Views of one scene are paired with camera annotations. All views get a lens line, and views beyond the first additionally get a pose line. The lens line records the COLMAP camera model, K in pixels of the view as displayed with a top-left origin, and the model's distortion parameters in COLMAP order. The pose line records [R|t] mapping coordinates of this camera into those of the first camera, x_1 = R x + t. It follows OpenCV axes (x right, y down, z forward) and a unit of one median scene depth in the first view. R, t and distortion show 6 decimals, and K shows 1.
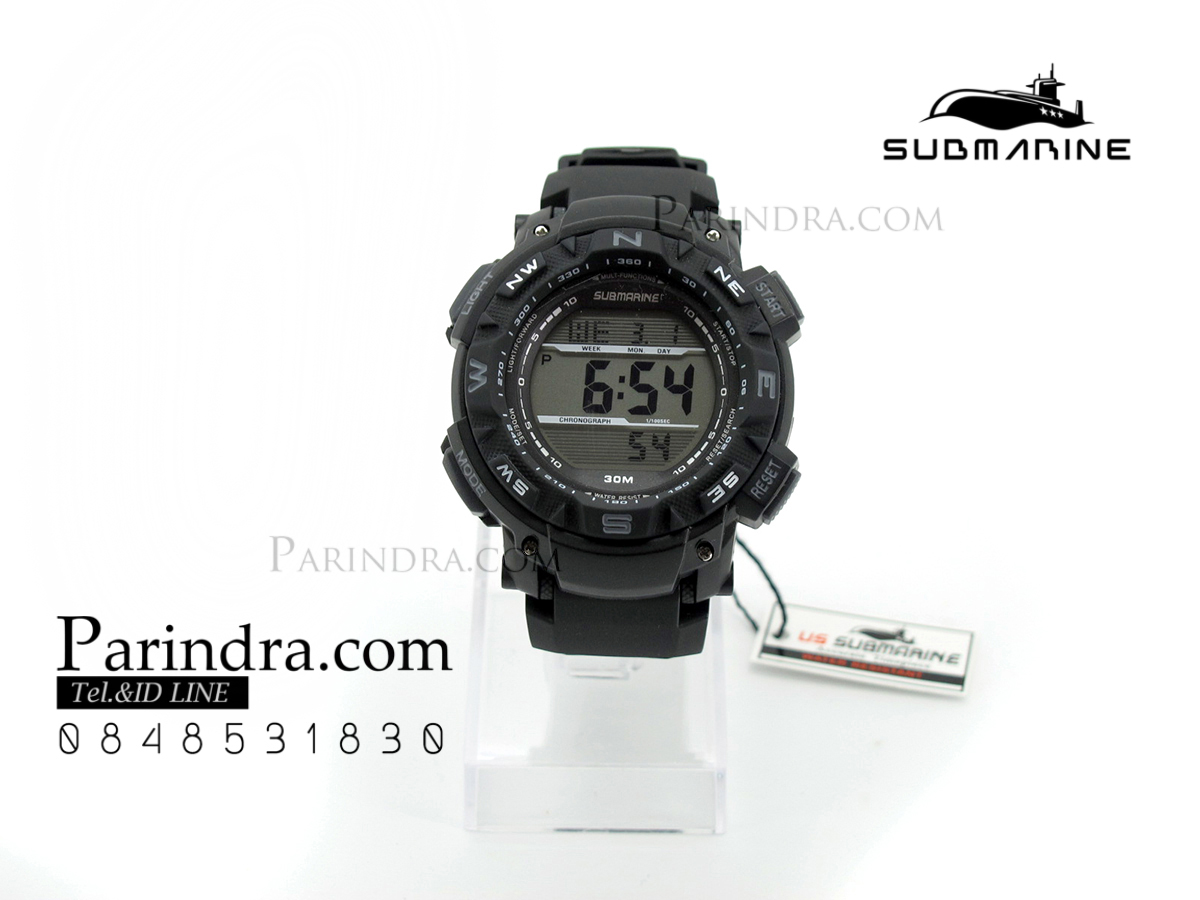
lens RADIAL K [[2488.7, 0, 600.0], [0, 2488.7, 450.0], [0, 0, 1]] dist [0.006227, 0.030406]
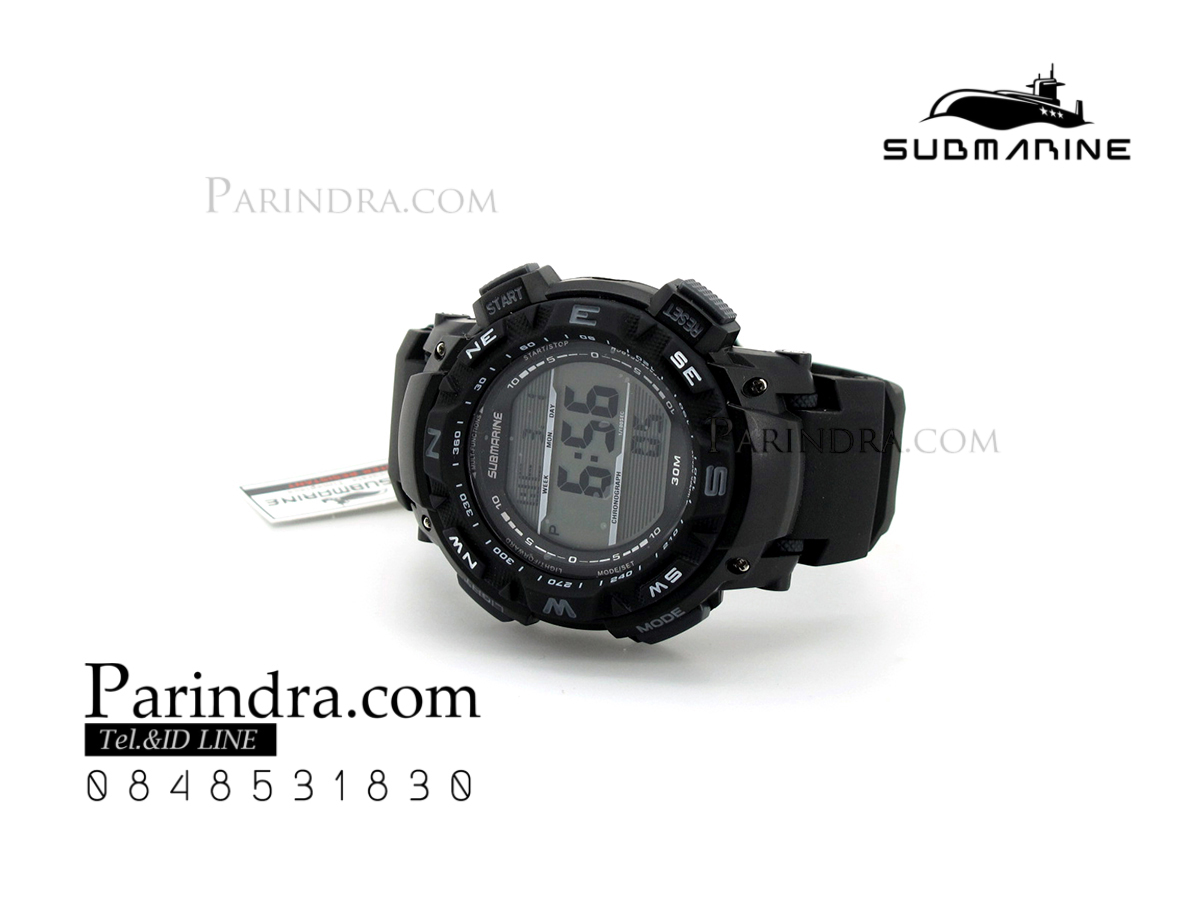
lens RADIAL K [[2488.7, 0, 600.0], [0, 2488.7, 450.0], [0, 0, 1]] dist [0.006227, 0.030406]
pose [[0.058546, -0.991950, -0.112287, 0.121986], [0.988436, 0.073362, -0.132715, 0.110220], [0.139884, -0.103218, 0.984773, 0.040609]]
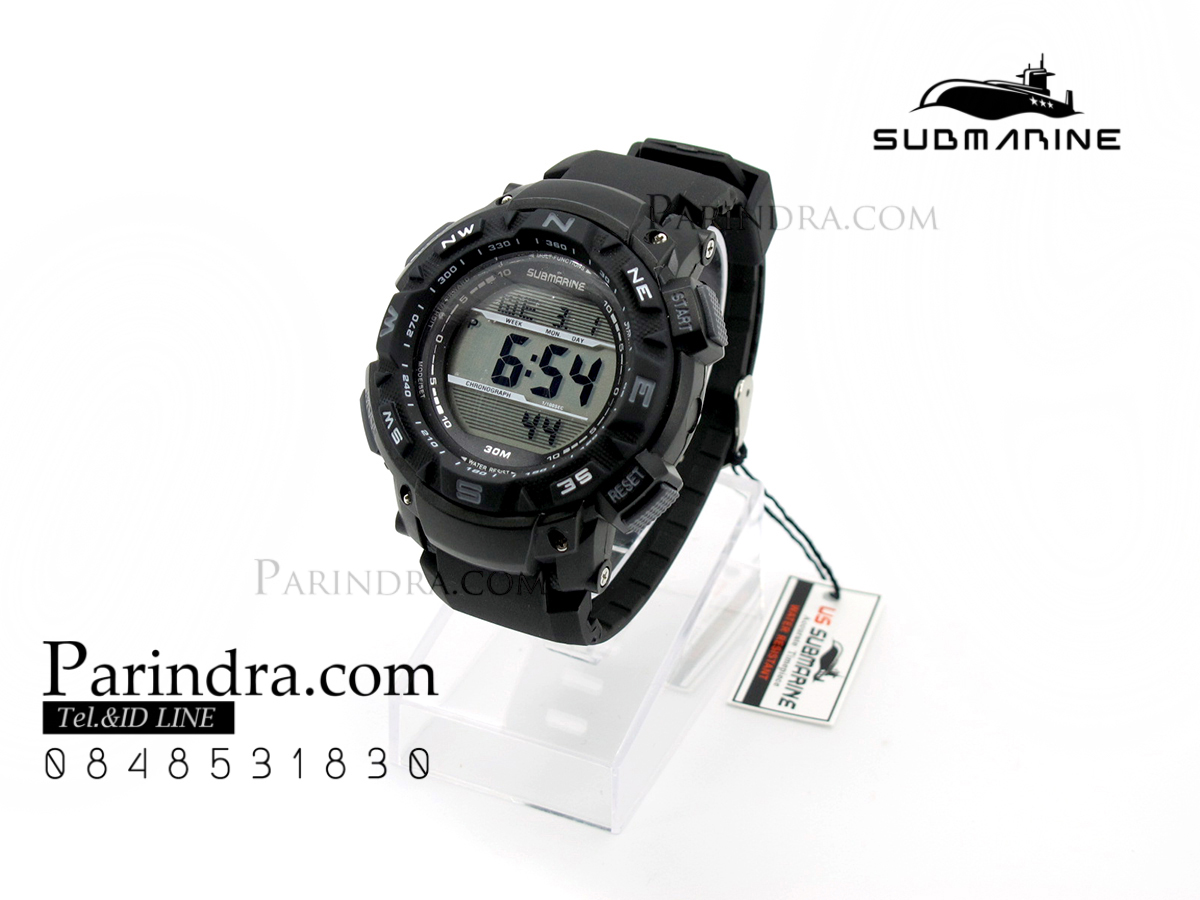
lens RADIAL K [[2488.7, 0, 600.0], [0, 2488.7, 450.0], [0, 0, 1]] dist [0.006227, 0.030406]
pose [[0.911380, 0.228110, -0.342568, 0.391727], [-0.226390, 0.972969, 0.045586, -0.044574], [0.343707, 0.036008, 0.938386, 0.059747]]
